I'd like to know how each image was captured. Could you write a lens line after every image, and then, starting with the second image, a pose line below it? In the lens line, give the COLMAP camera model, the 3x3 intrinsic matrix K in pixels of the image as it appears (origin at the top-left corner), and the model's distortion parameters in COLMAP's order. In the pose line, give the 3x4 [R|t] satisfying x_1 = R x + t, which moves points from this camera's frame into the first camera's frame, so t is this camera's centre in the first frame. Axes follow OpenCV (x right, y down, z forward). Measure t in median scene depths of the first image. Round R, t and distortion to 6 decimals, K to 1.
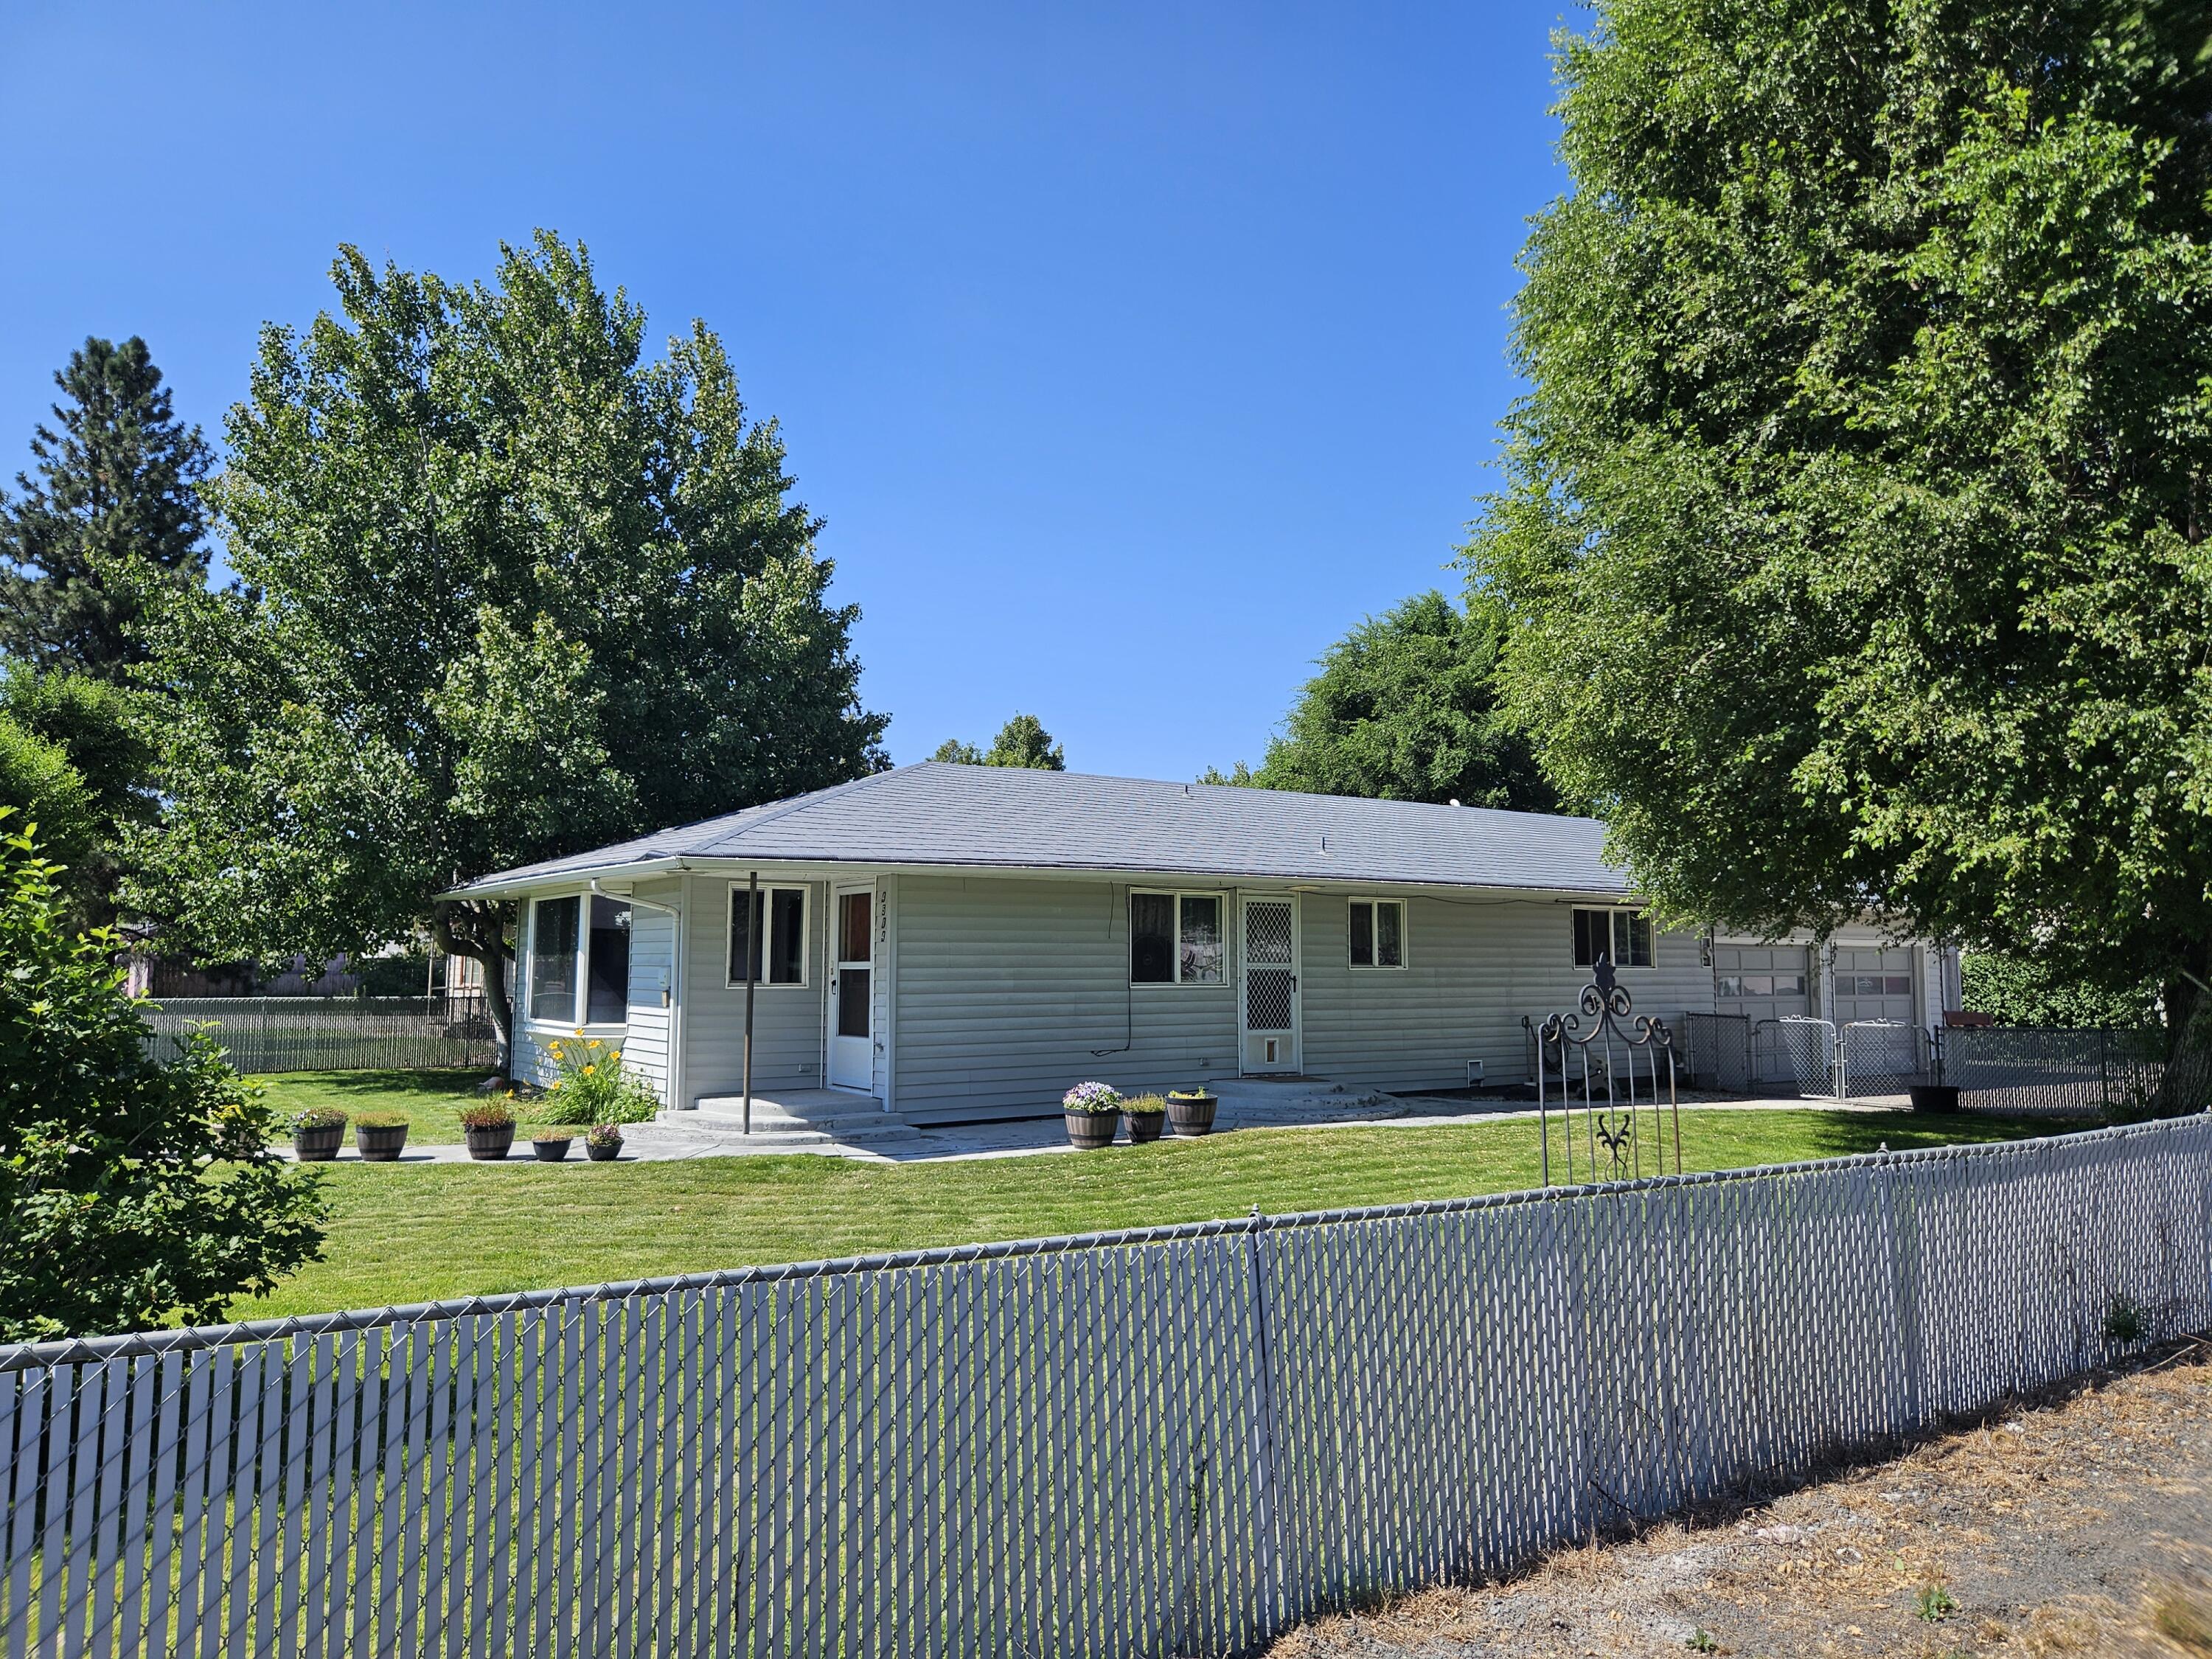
lens RADIAL K [[1474.5, 0, 1092.9], [0, 1474.5, 863.3], [0, 0, 1]] dist [0.073262, -0.046453]
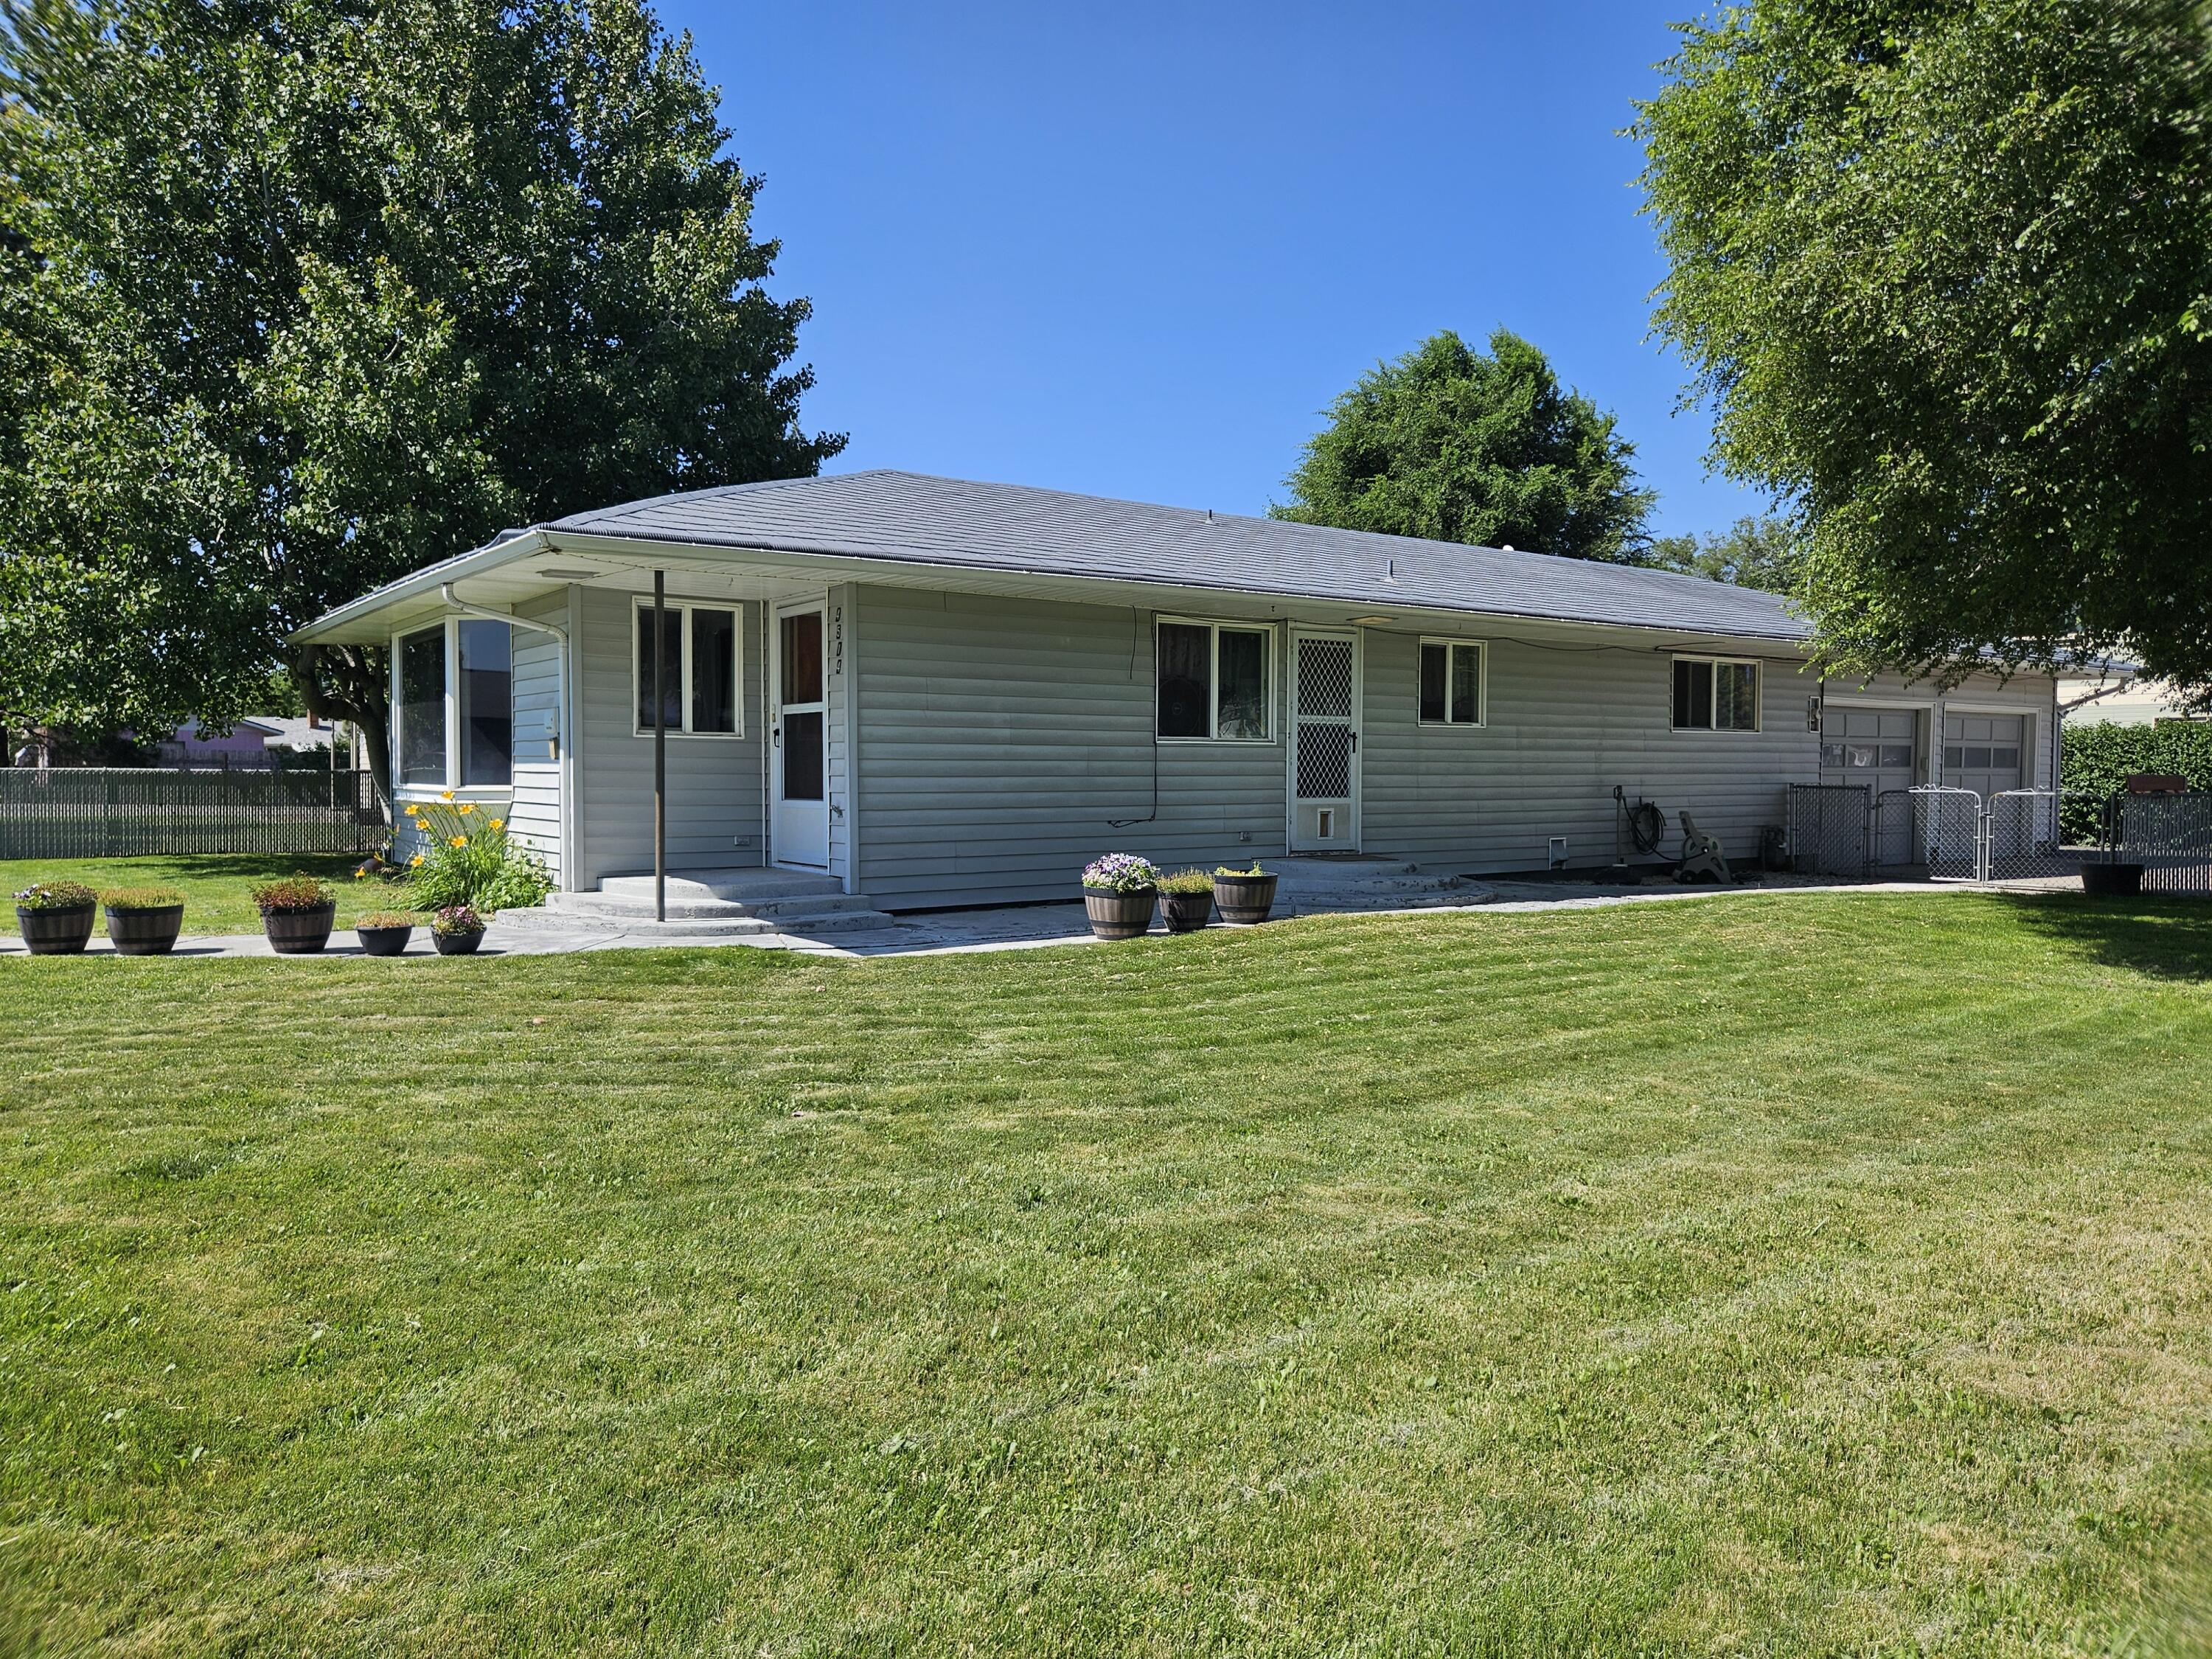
lens RADIAL K [[1474.5, 0, 1111.1], [0, 1474.5, 841.8], [0, 0, 1]] dist [0.073262, -0.046453]
pose [[0.999419, 0.000510, 0.034092, -0.024211], [-0.004485, 0.993166, 0.116627, 0.042627], [-0.033800, -0.116712, 0.992590, 0.198068]]
